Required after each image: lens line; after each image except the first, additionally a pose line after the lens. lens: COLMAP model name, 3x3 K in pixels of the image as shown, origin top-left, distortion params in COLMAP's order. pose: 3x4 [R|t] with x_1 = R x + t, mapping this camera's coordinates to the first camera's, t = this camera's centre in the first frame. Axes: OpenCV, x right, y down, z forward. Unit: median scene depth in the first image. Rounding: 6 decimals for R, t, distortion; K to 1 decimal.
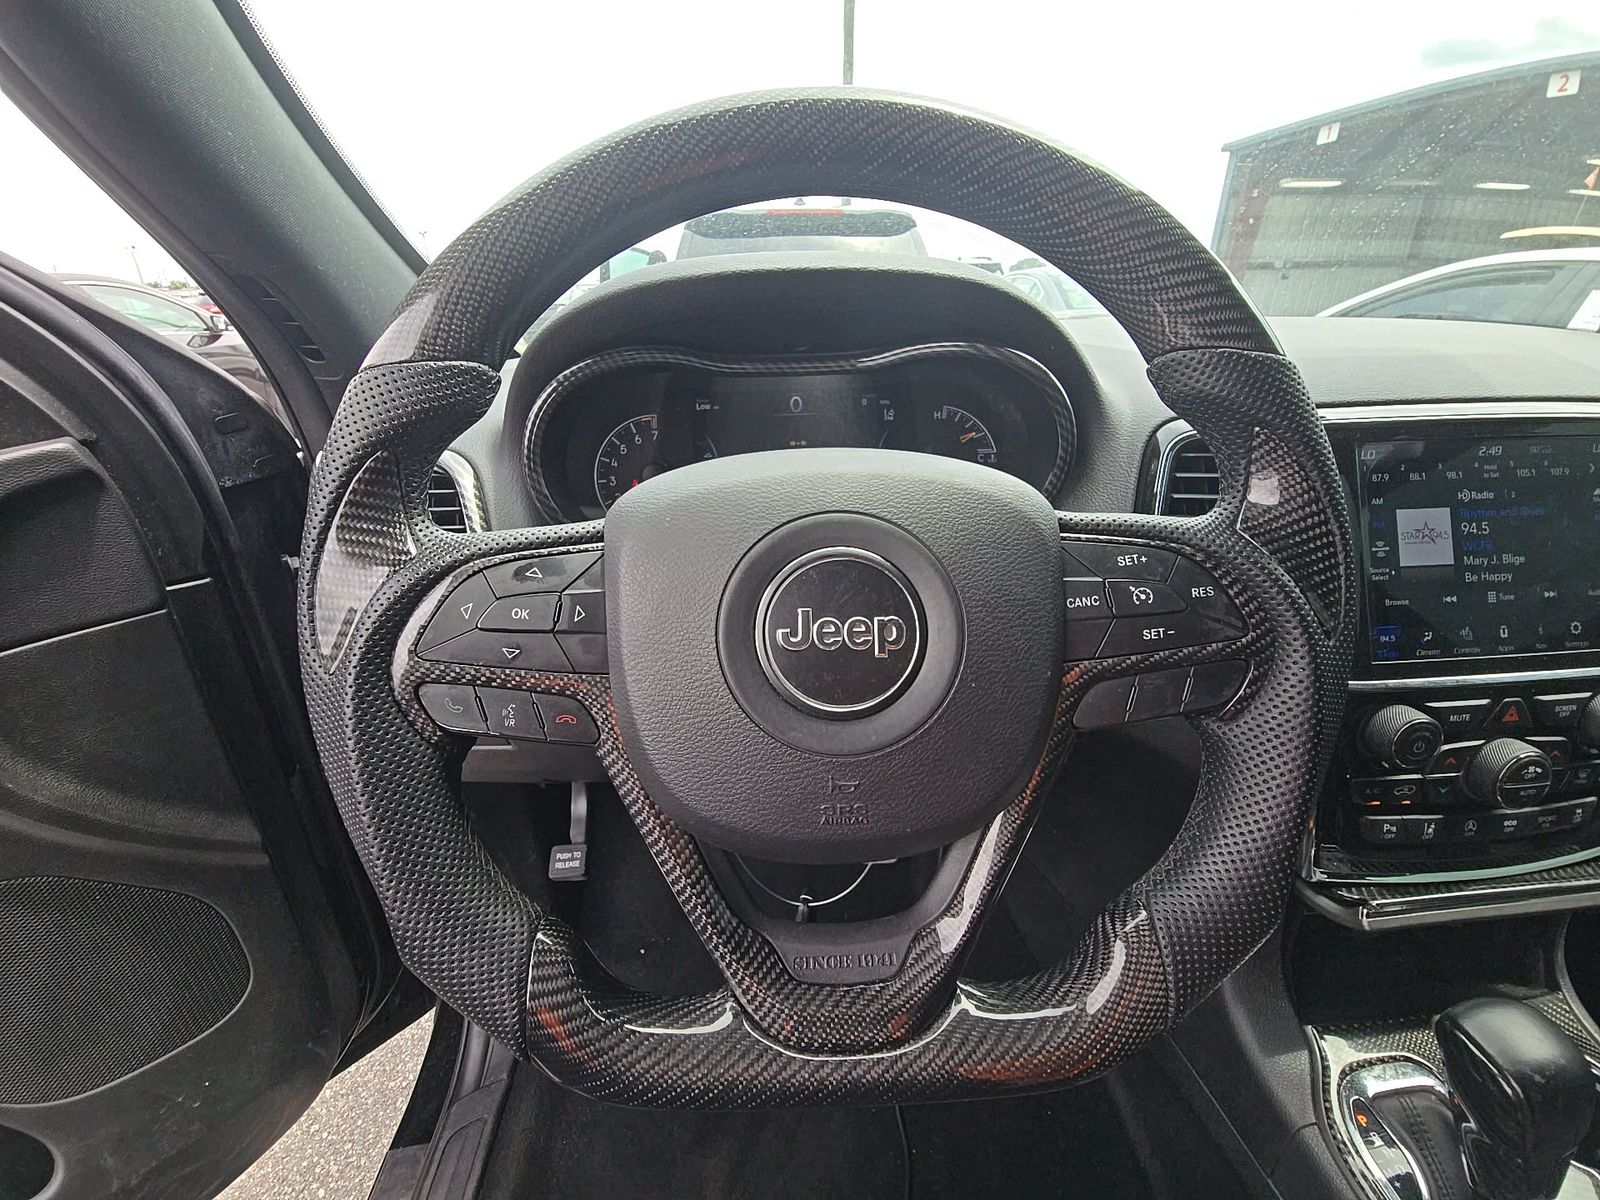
lens RADIAL K [[638.7, 0, 797.7], [0, 638.7, 591.5], [0, 0, 1]] dist [-0.014847, -0.000591]
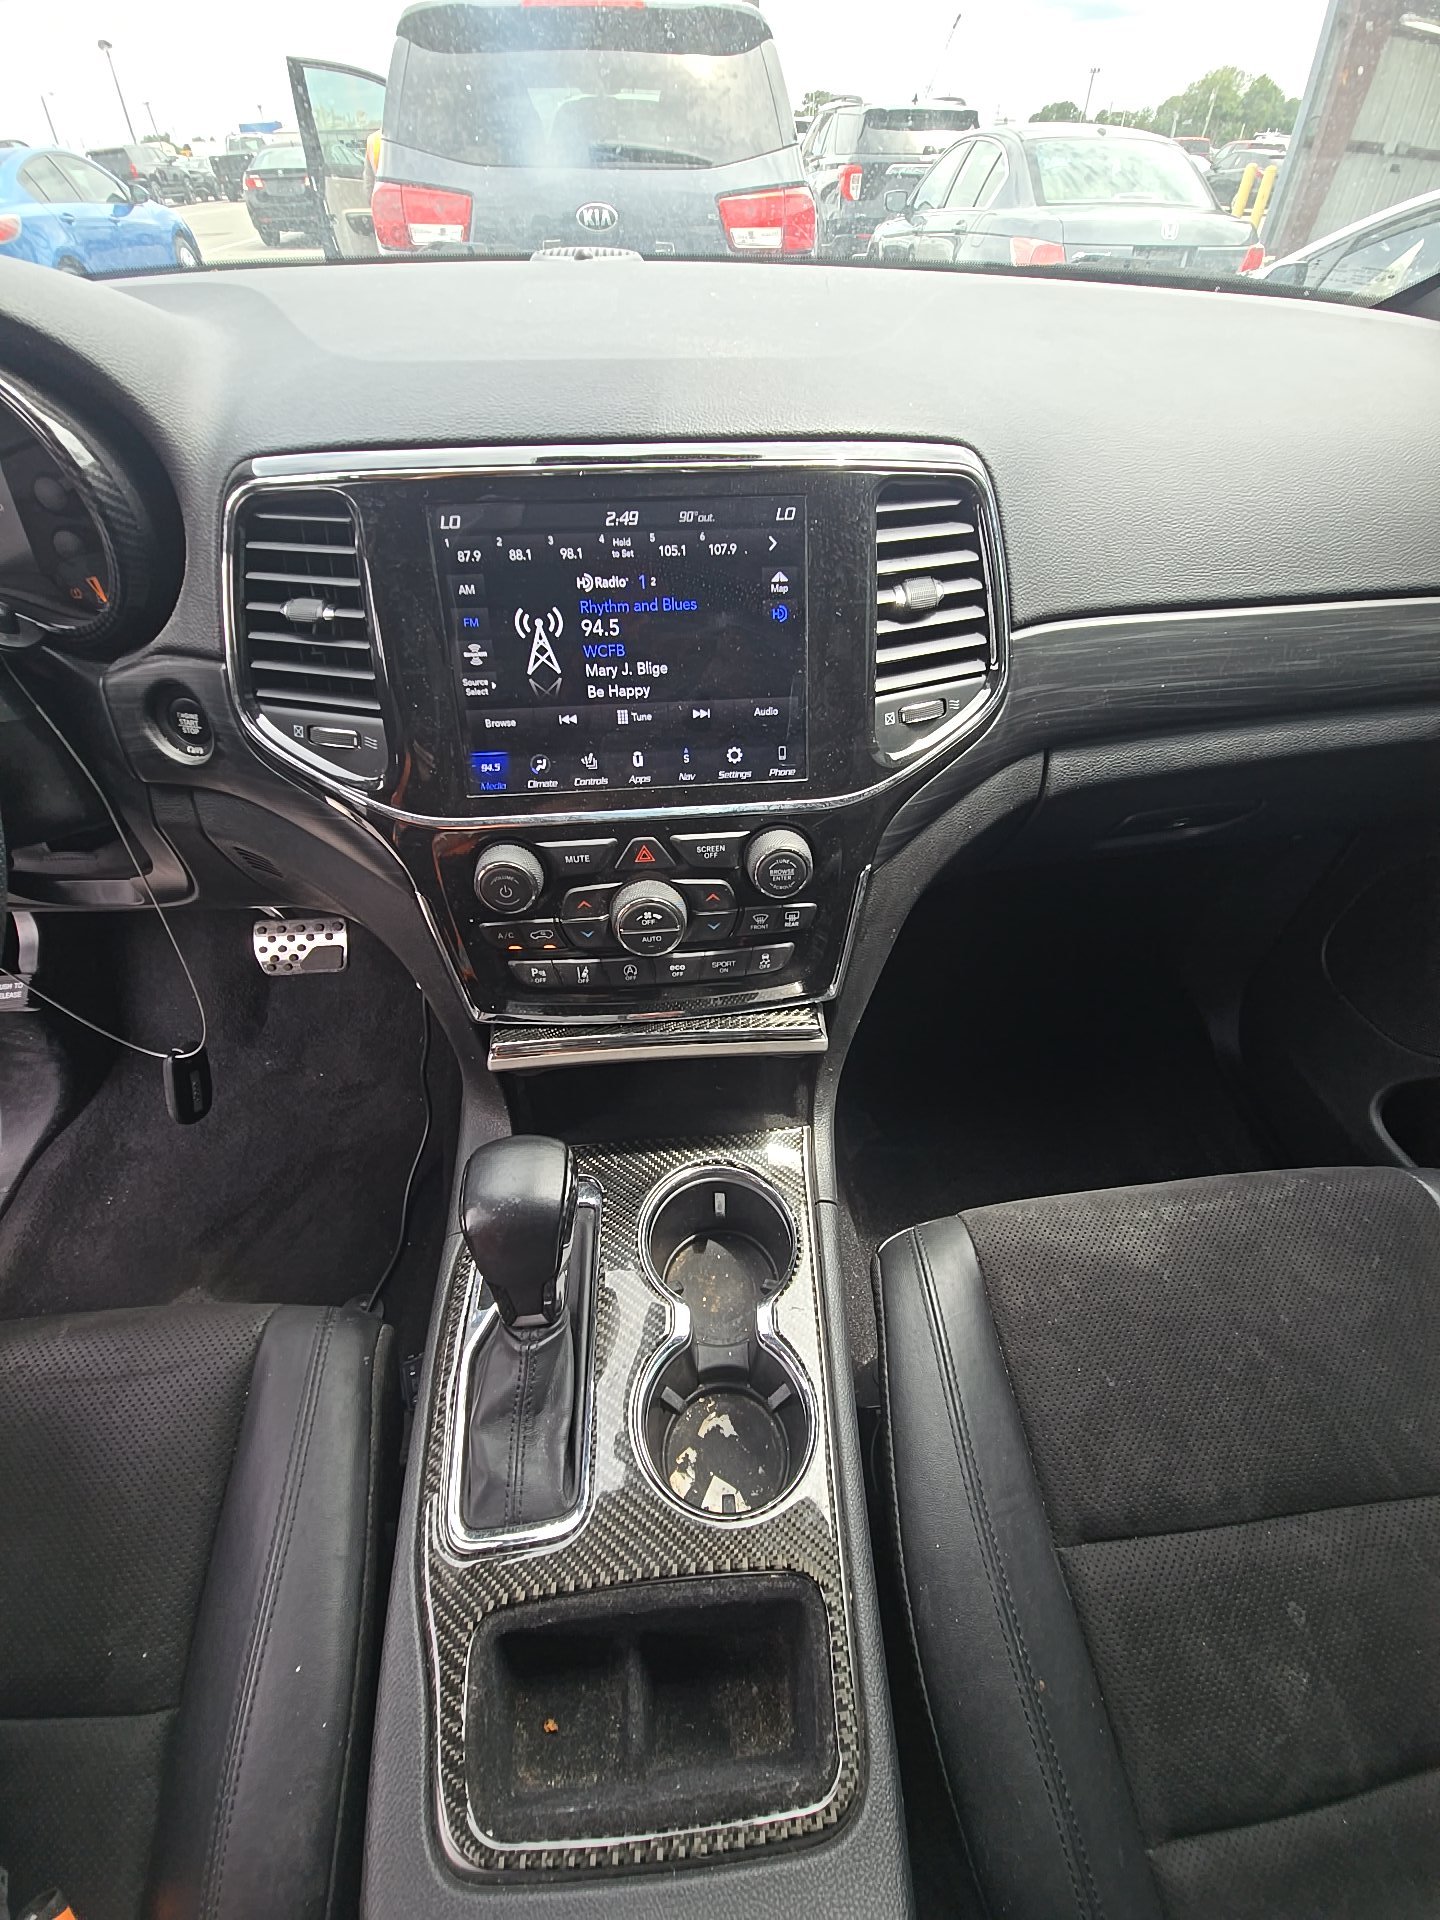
lens RADIAL K [[766.4, 0, 718.7], [0, 766.4, 939.2], [0, 0, 1]] dist [-0.014847, -0.000591]
pose [[0.998790, -0.006537, 0.048736, 1.179357], [-0.011099, 0.935582, 0.352935, -0.074564], [-0.047904, -0.353049, 0.934378, -0.056641]]
